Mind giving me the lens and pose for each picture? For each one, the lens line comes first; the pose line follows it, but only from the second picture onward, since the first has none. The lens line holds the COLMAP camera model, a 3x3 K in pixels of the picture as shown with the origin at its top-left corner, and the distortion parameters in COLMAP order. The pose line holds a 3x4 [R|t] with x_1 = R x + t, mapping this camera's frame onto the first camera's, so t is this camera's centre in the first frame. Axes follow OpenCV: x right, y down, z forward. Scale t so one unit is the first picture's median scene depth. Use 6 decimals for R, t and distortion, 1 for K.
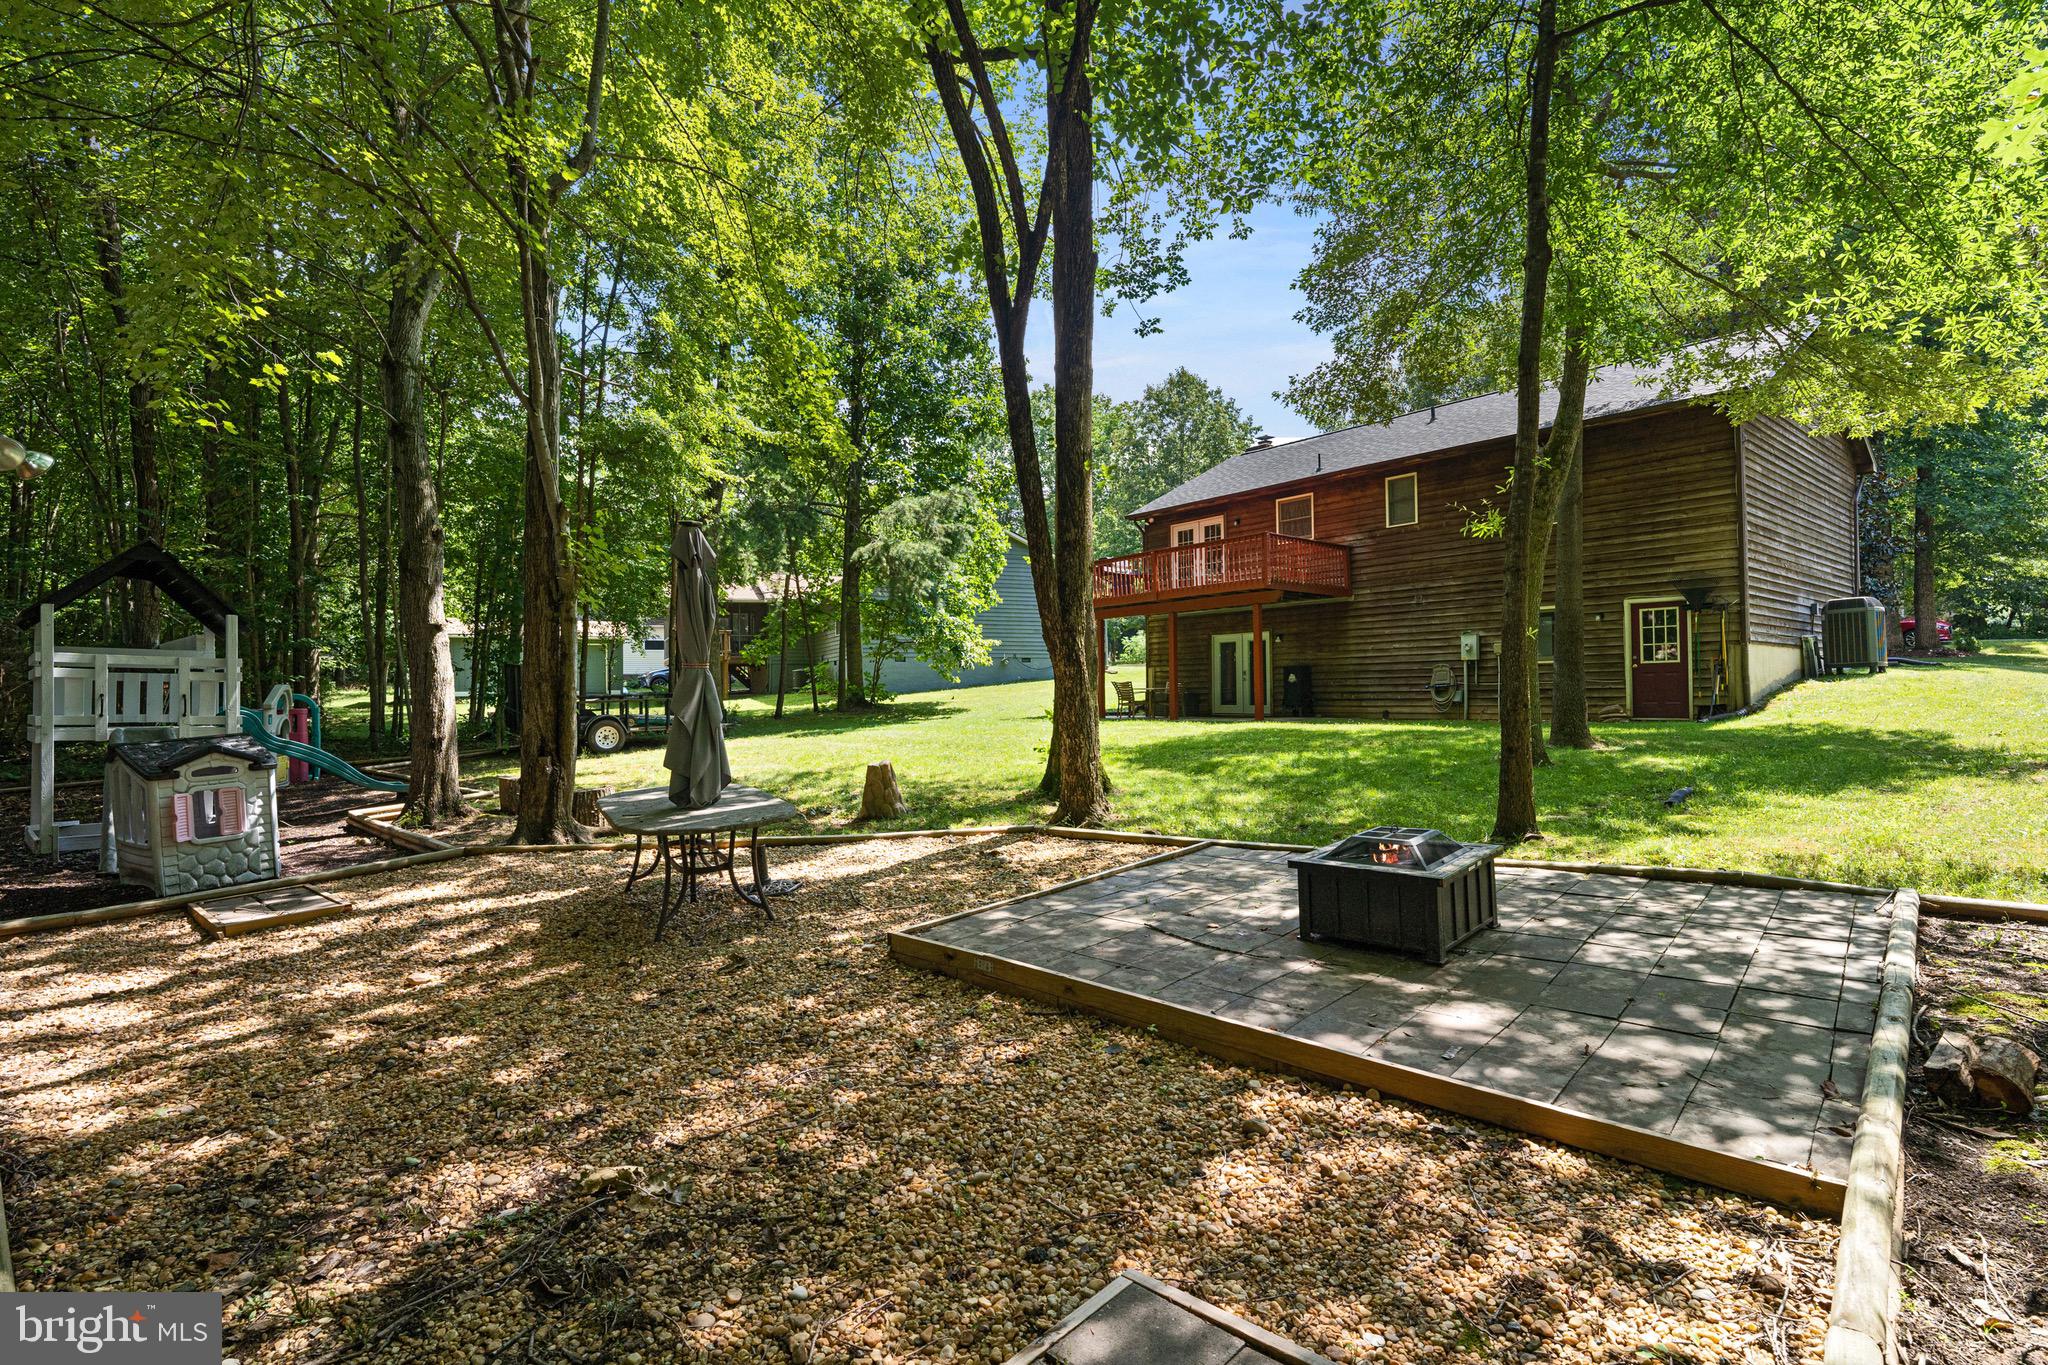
lens RADIAL K [[974.2, 0, 1036.5], [0, 974.2, 684.1], [0, 0, 1]] dist [-0.012661, -0.002310]
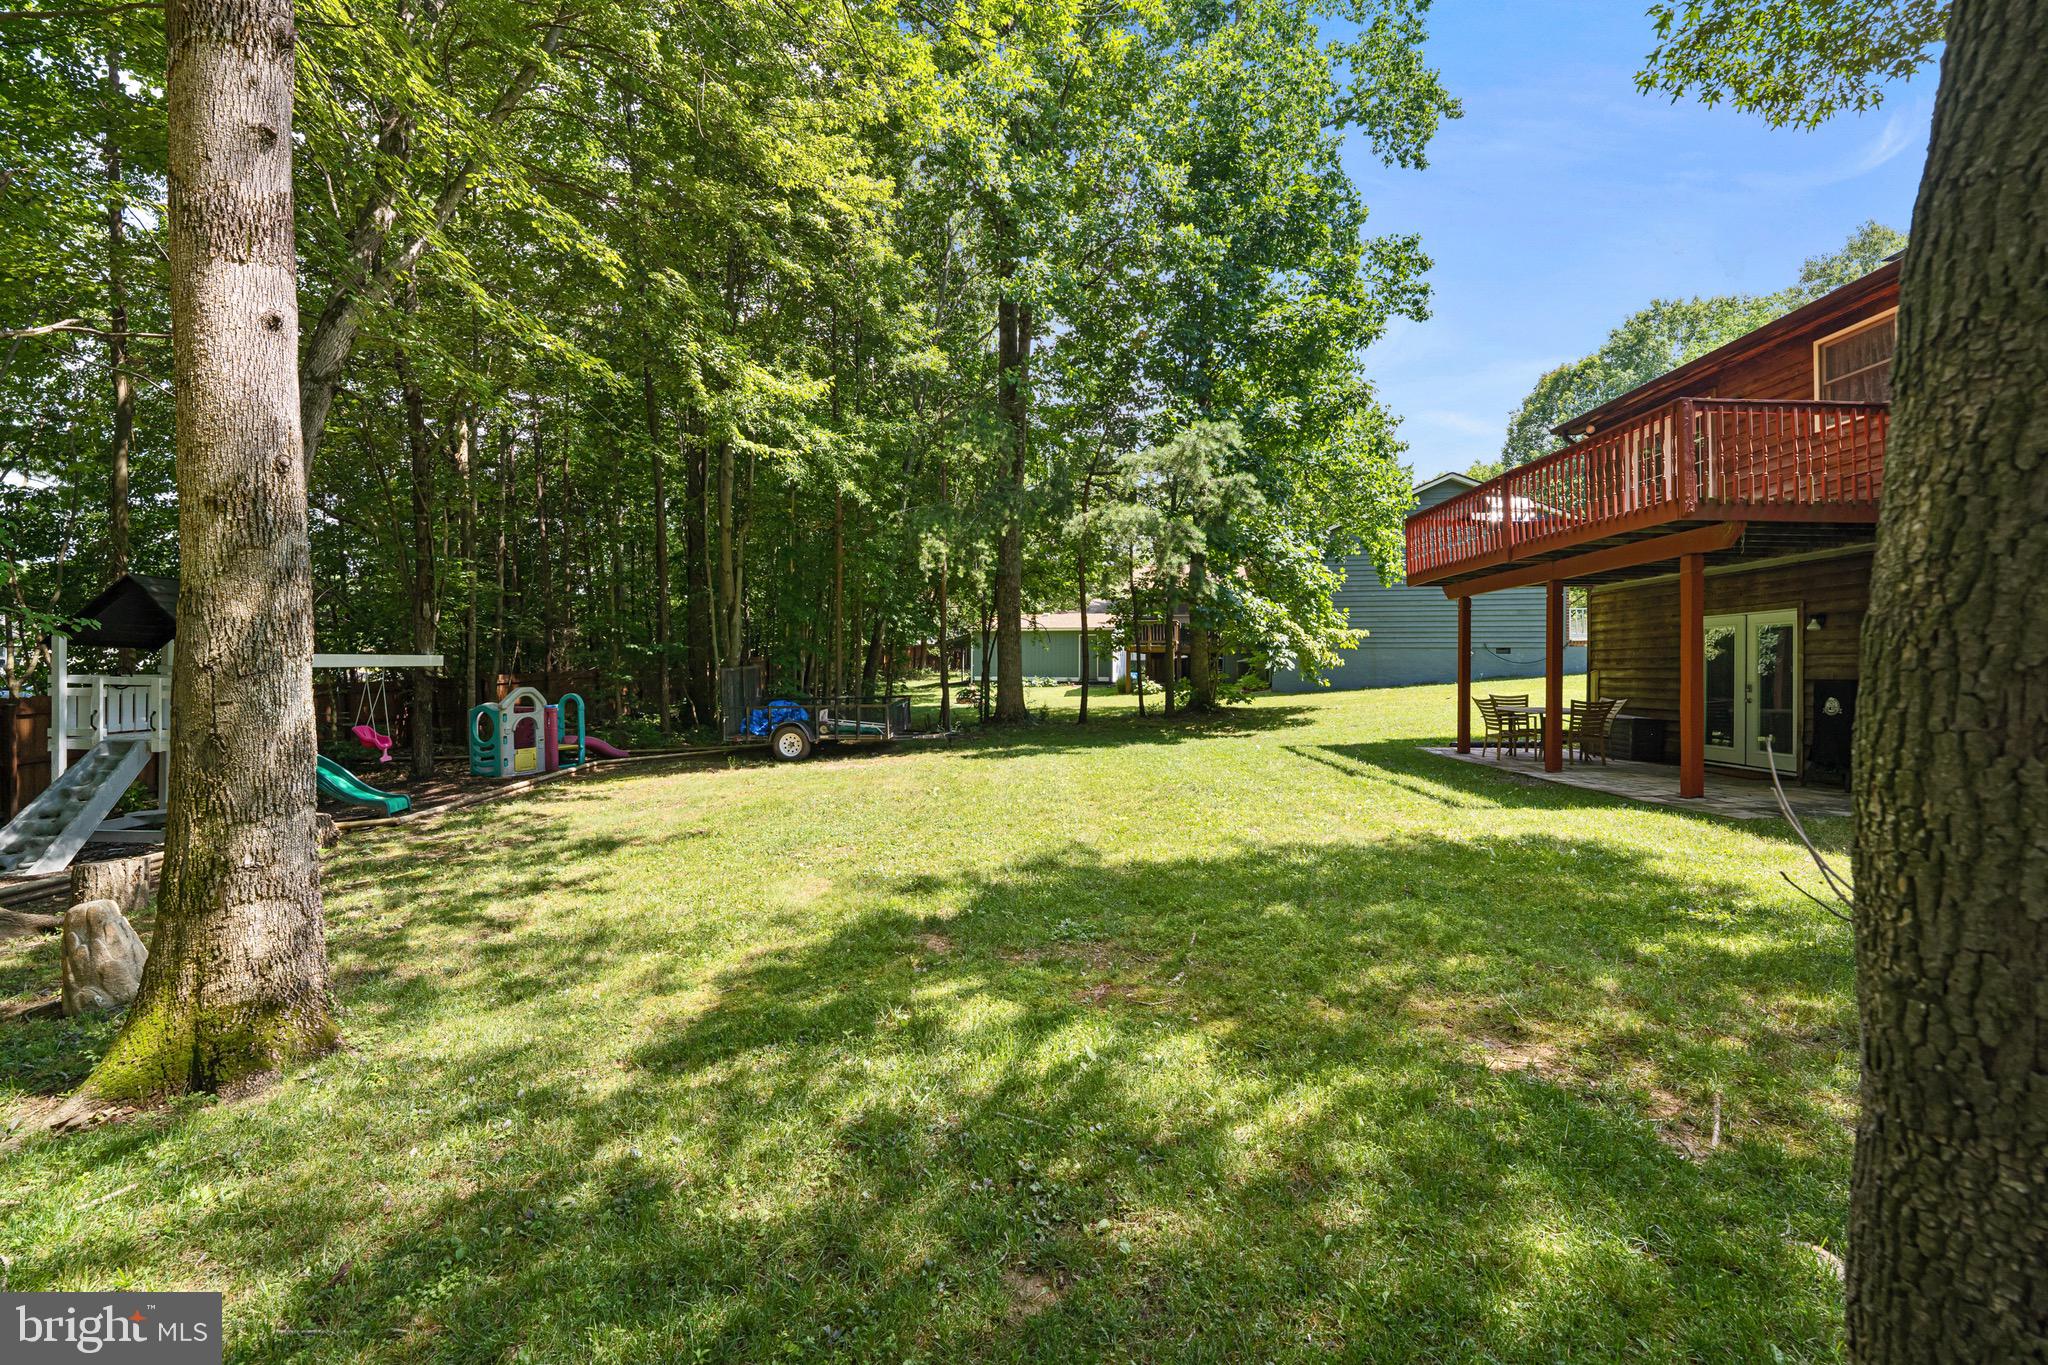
lens RADIAL K [[857.0, 0, 1025.7], [0, 857.0, 685.8], [0, 0, 1]] dist [-0.029177, 0.002929]
pose [[0.762142, 0.025302, -0.646915, 0.296620], [-0.007609, 0.999517, 0.030129, -0.033803], [0.647365, -0.018041, 0.761967, 0.575814]]
